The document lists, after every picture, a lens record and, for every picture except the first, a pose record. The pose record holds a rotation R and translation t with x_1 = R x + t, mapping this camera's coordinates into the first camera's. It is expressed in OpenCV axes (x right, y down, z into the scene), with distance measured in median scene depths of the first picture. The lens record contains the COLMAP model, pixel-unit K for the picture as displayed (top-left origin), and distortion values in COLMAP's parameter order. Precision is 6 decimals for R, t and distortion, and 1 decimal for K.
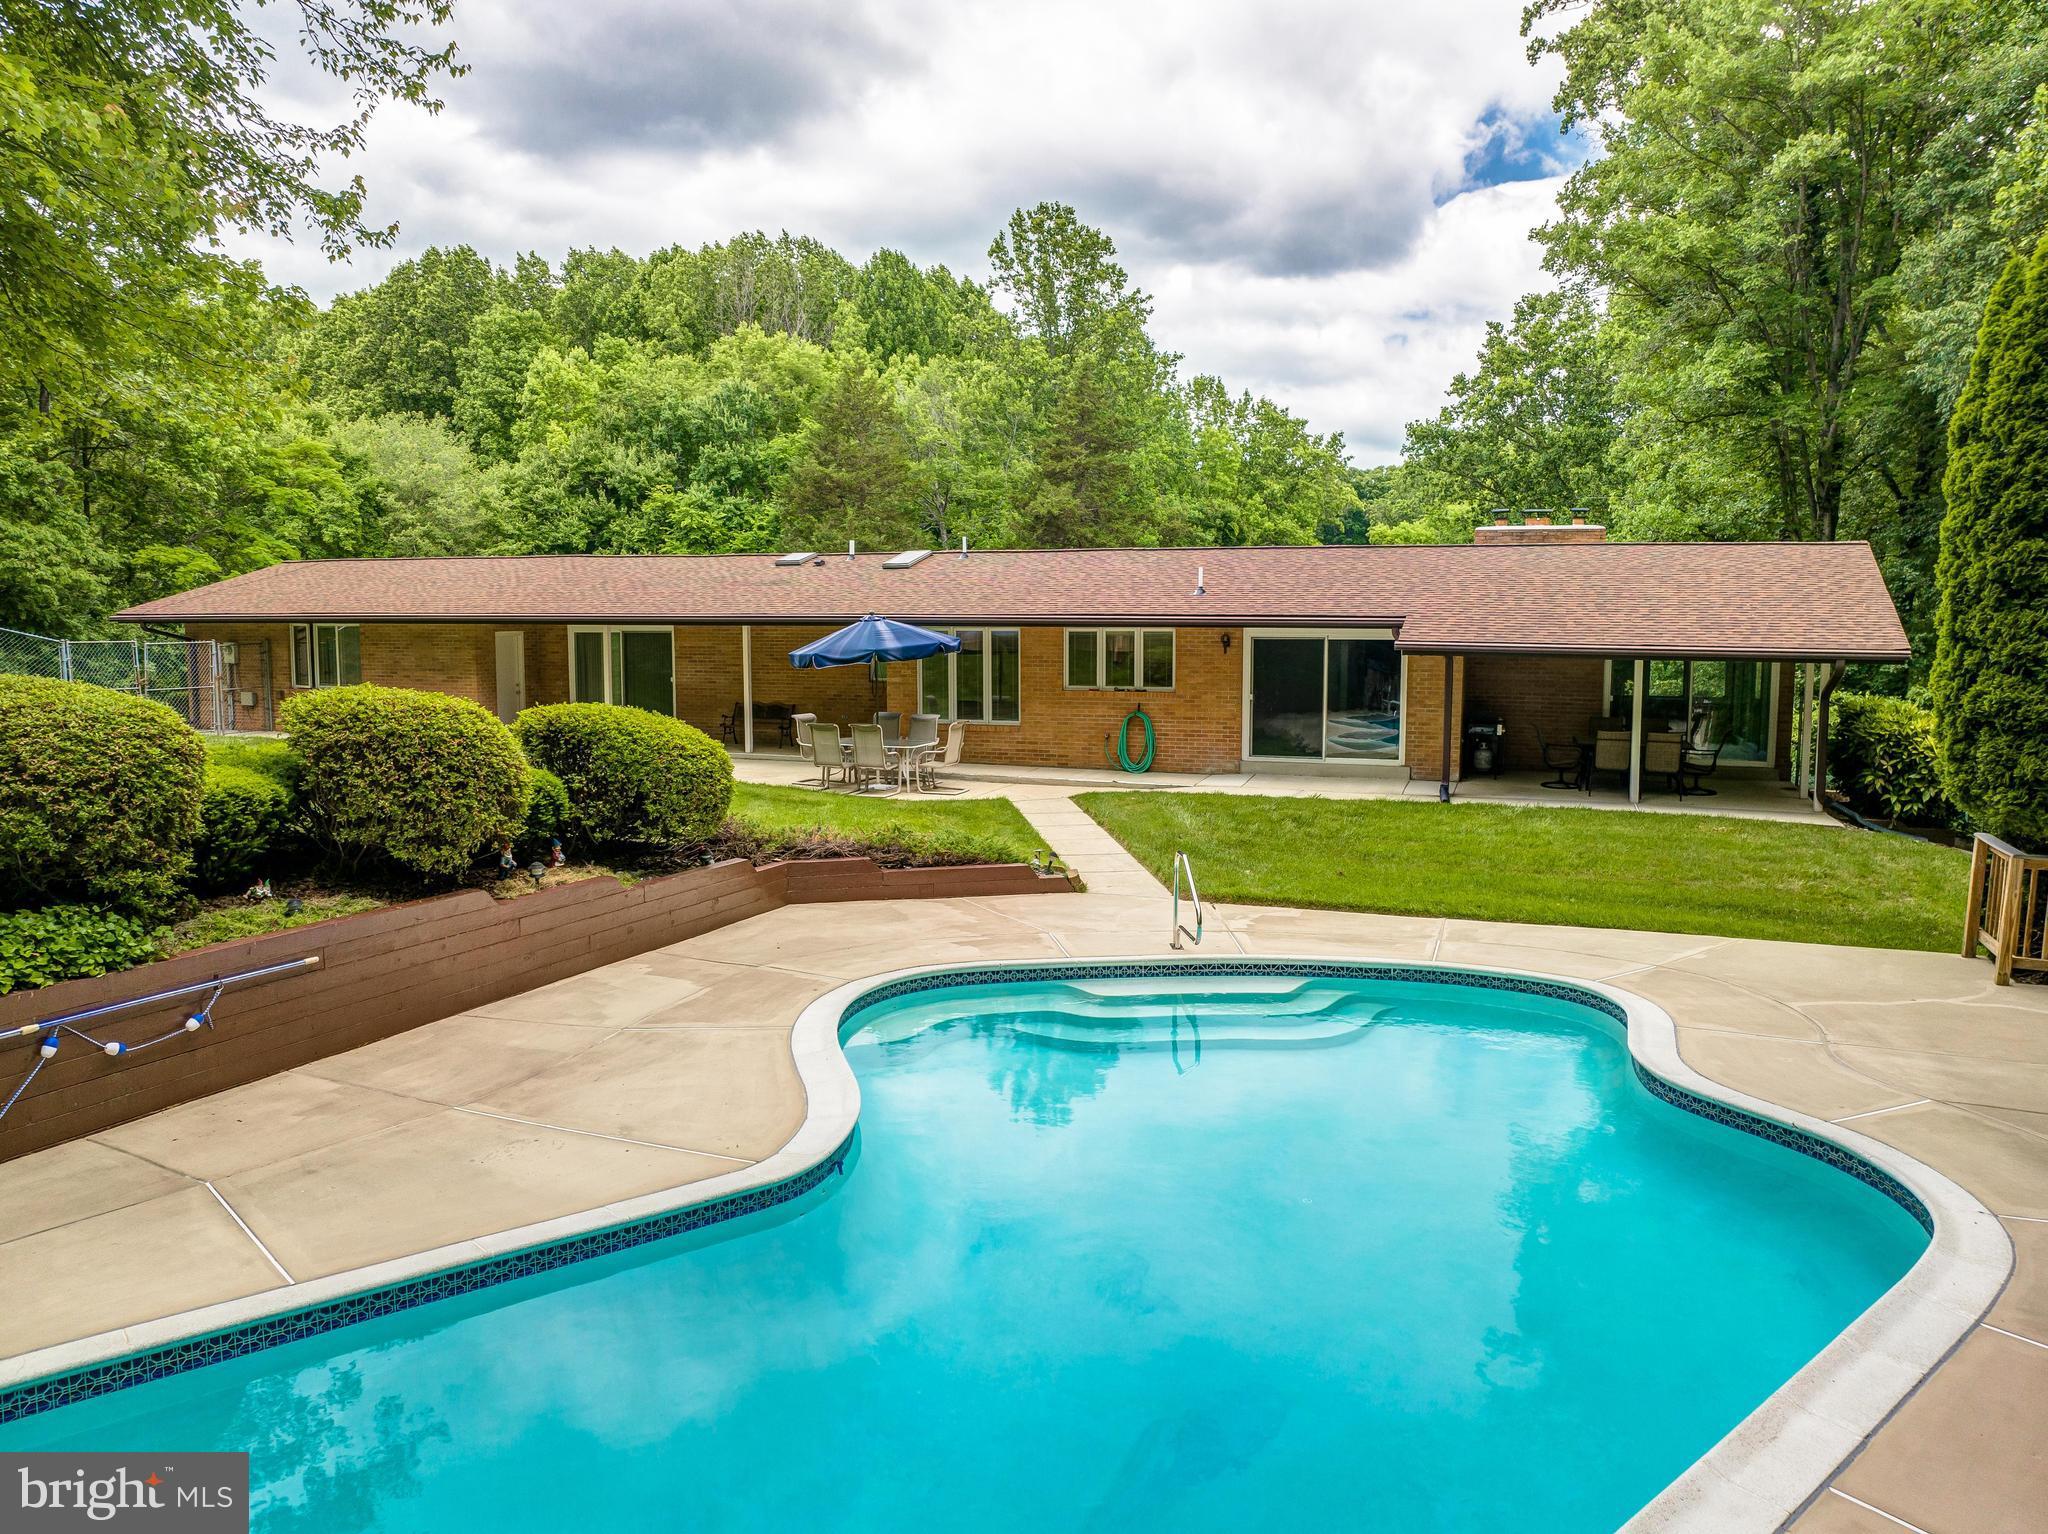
lens RADIAL K [[1431.1, 0, 1022.2], [0, 1431.1, 773.1], [0, 0, 1]] dist [-0.037283, 0.003576]
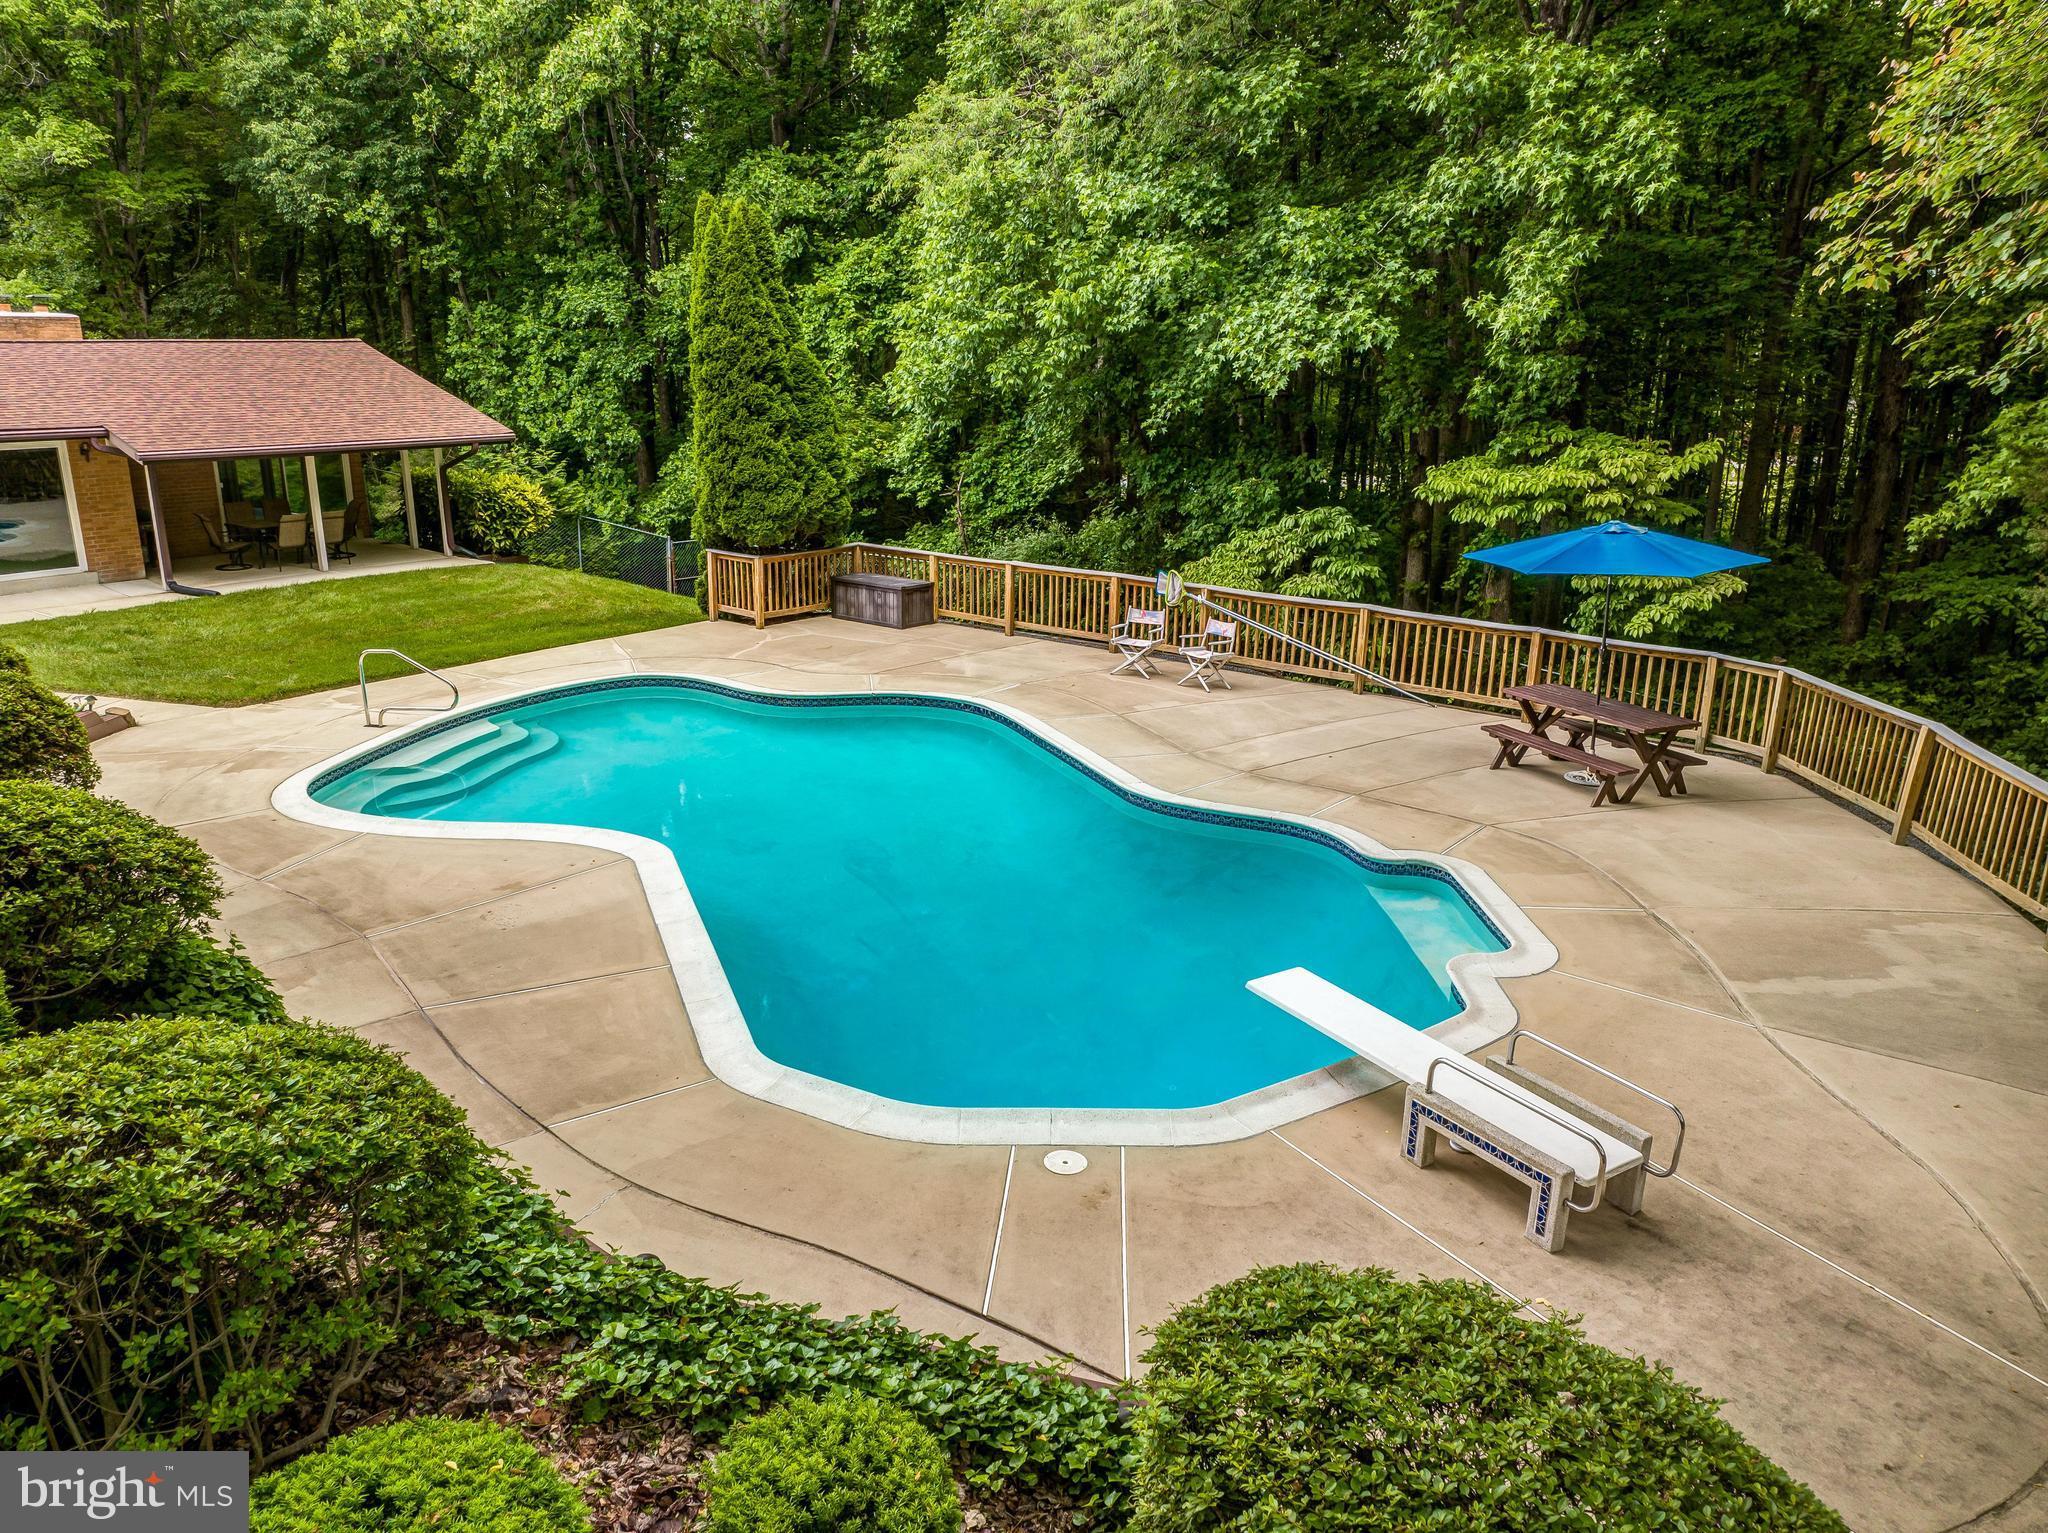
lens RADIAL K [[1431.1, 0, 1017.4], [0, 1431.1, 768.3], [0, 0, 1]] dist [-0.037283, 0.003576]
pose [[0.334589, -0.272468, 0.902115, -0.545654], [0.104295, 0.962115, 0.251907, -0.064496], [-0.936575, 0.009800, 0.350330, 0.020962]]
